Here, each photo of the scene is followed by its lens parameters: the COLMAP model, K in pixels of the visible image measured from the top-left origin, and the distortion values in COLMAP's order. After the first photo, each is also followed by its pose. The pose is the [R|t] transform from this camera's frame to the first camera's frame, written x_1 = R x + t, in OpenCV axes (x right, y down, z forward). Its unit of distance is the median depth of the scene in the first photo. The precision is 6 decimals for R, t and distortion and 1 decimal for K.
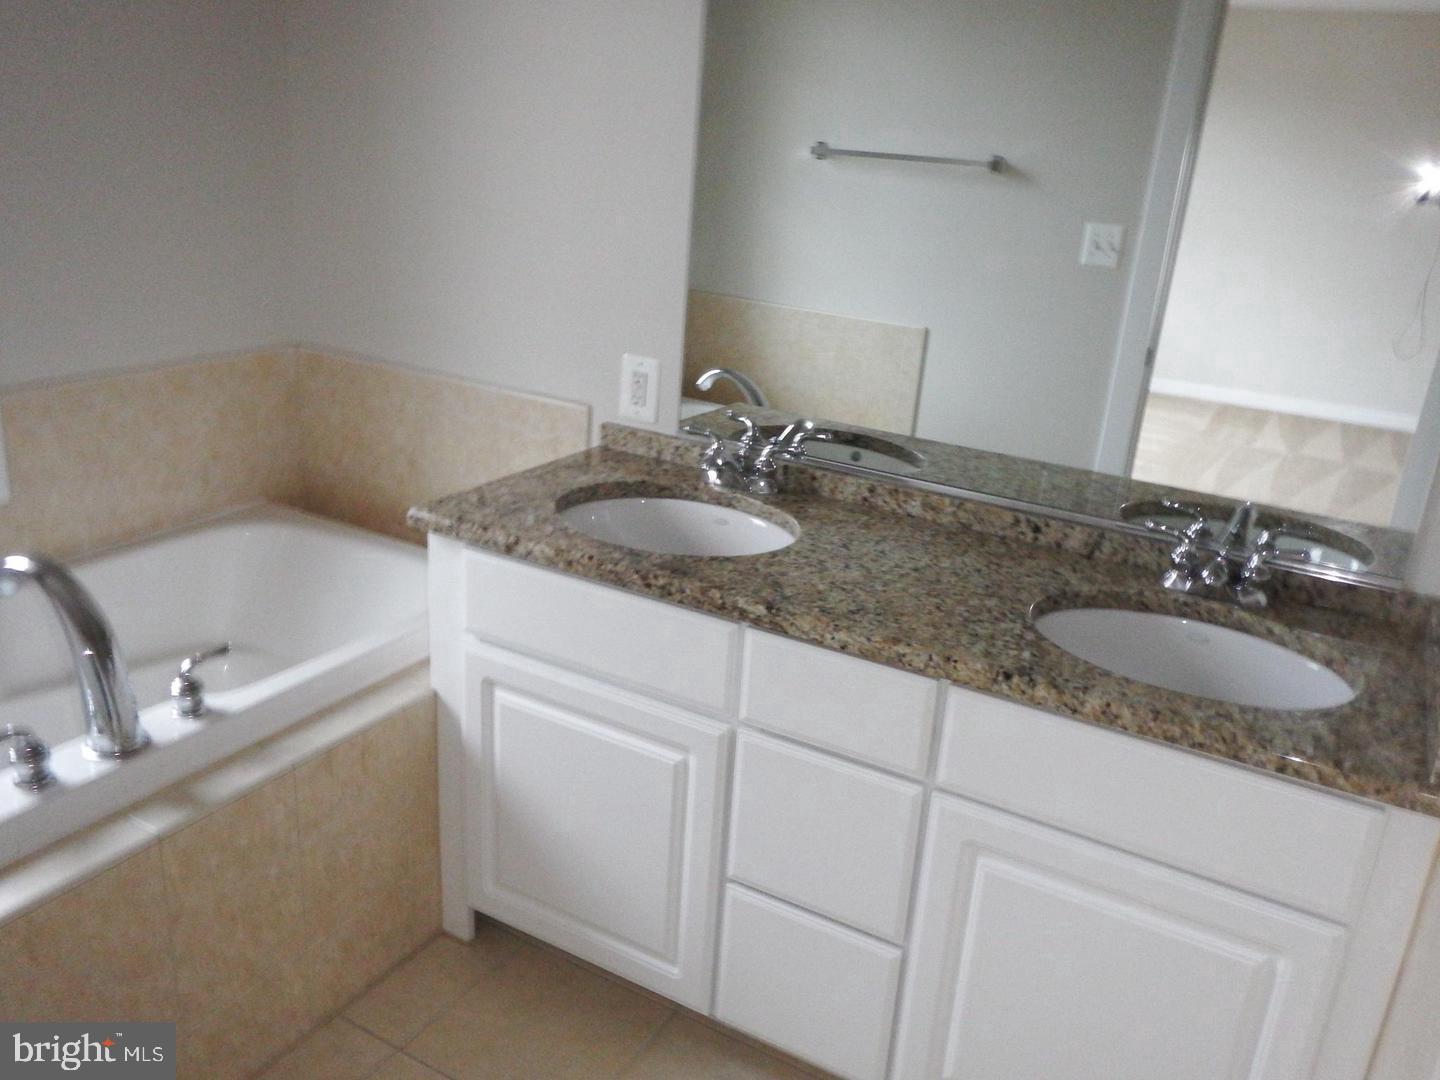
lens RADIAL K [[1187.6, 0, 720.0], [0, 1187.6, 540.0], [0, 0, 1]] dist [-0.015281, -0.003055]
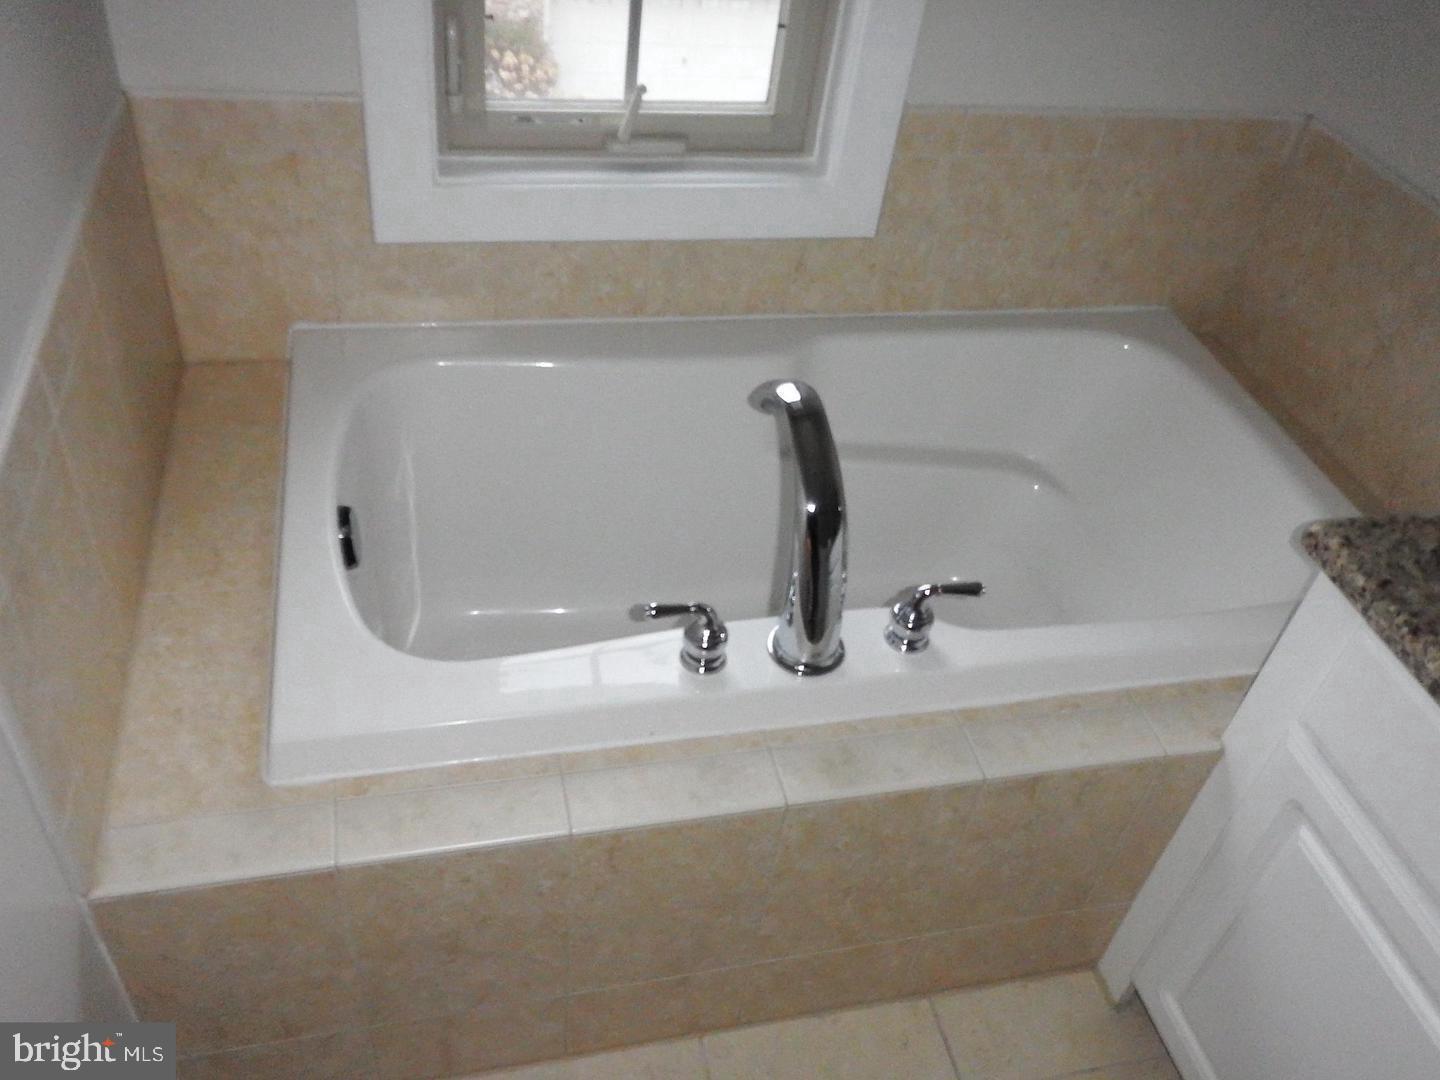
lens RADIAL K [[1187.6, 0, 720.0], [0, 1187.6, 540.0], [0, 0, 1]] dist [-0.015281, -0.003055]
pose [[0.677599, 0.493465, -0.545300, -0.132848], [-0.303215, 0.862970, 0.404158, -0.178671], [0.670015, -0.108514, 0.734373, 0.339908]]
